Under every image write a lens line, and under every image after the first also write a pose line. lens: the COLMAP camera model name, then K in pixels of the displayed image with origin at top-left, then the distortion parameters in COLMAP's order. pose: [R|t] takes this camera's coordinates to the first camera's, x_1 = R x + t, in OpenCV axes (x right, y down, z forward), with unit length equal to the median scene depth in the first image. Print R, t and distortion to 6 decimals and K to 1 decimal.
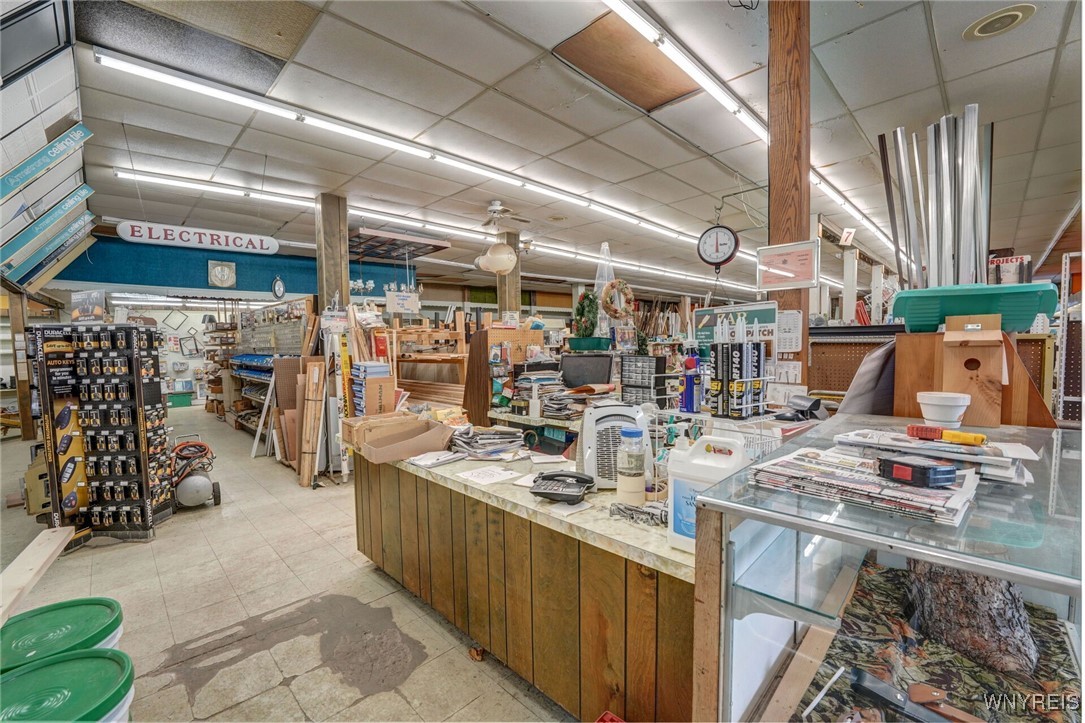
lens RADIAL K [[457.7, 0, 543.5], [0, 457.7, 373.0], [0, 0, 1]] dist [-0.024552, 0.002749]
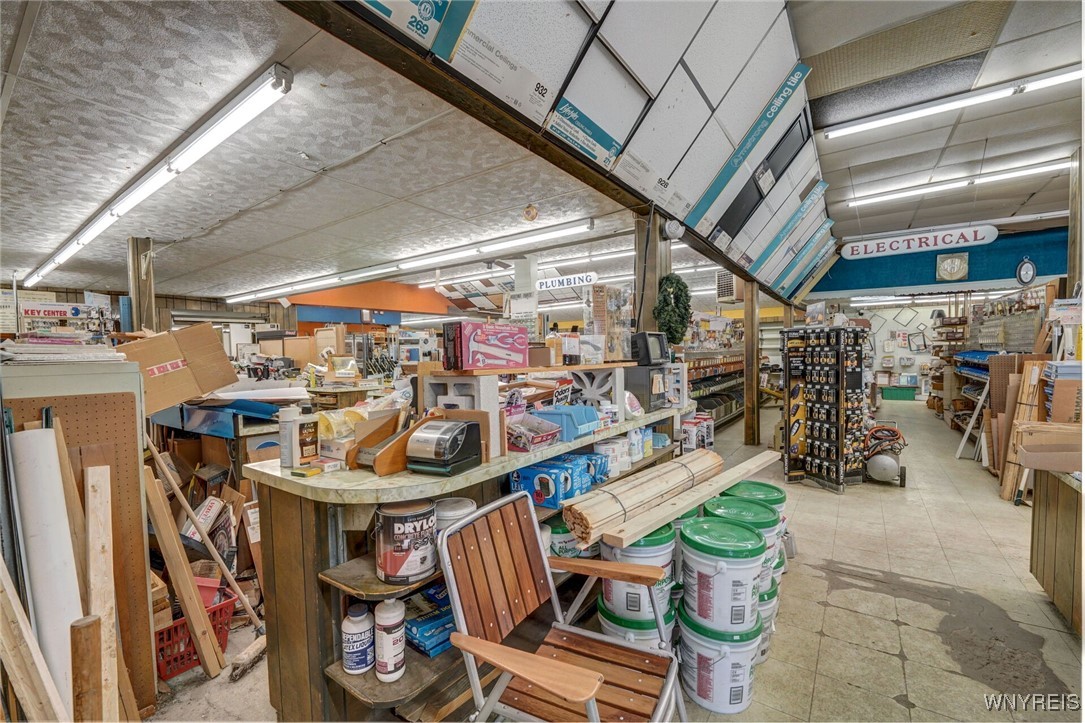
lens RADIAL K [[457.7, 0, 542.0], [0, 457.7, 362.9], [0, 0, 1]] dist [-0.024552, 0.002749]
pose [[0.193581, 0.038139, -0.980343, 0.169824], [-0.049849, 0.998336, 0.028995, 0.002788], [0.979817, 0.043256, 0.195160, -0.085427]]
